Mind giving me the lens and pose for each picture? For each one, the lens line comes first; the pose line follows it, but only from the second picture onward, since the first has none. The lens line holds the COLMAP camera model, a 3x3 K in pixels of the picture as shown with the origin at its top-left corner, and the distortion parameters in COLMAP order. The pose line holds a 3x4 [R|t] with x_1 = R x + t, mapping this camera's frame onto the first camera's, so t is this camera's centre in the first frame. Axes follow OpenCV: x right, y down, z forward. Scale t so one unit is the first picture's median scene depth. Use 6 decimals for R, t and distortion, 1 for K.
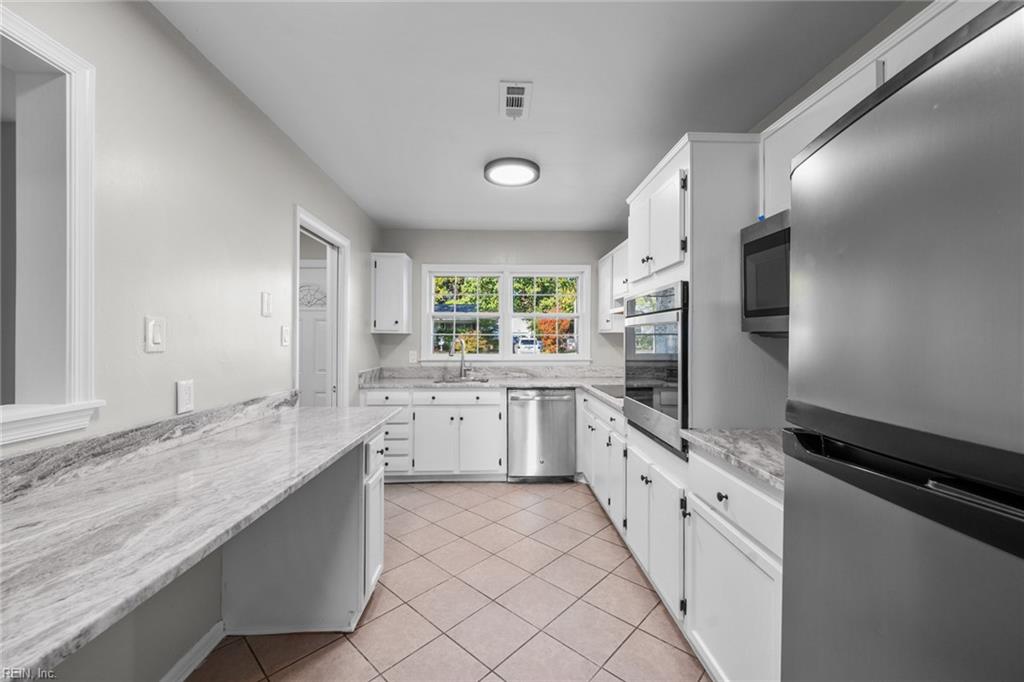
lens RADIAL K [[403.4, 0, 513.3], [0, 403.4, 338.5], [0, 0, 1]] dist [-0.000133, -0.000013]
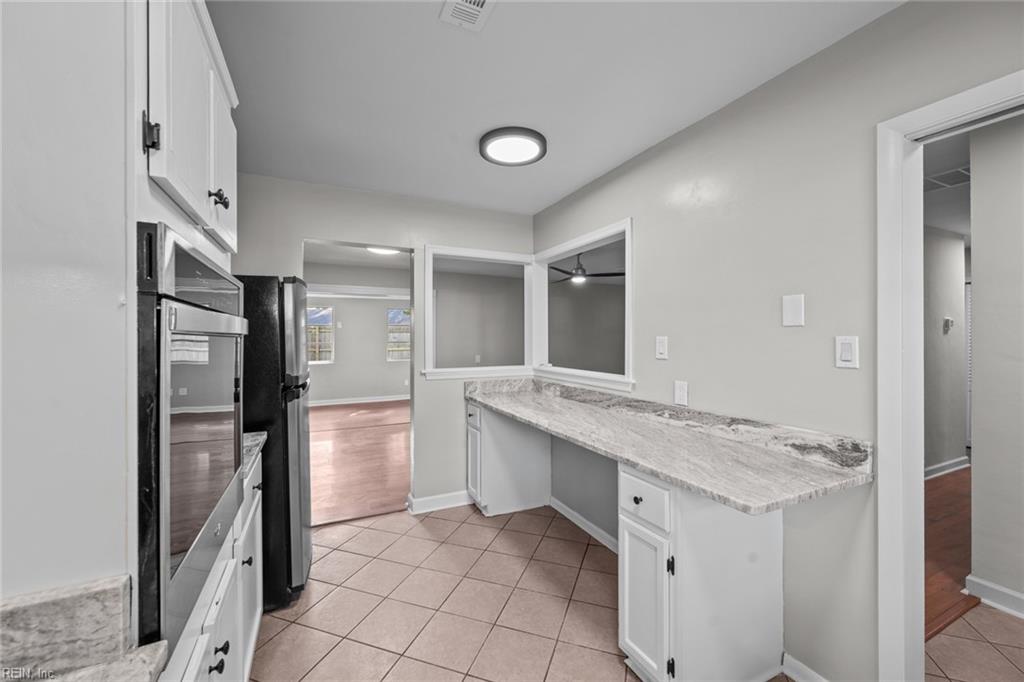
lens RADIAL K [[403.4, 0, 511.9], [0, 403.4, 341.6], [0, 0, 1]] dist [-0.000133, -0.000013]
pose [[-0.914454, -0.020911, -0.404149, 0.255415], [-0.020758, 0.999773, -0.004760, -0.012582], [0.404157, 0.004037, -0.914681, 1.924012]]
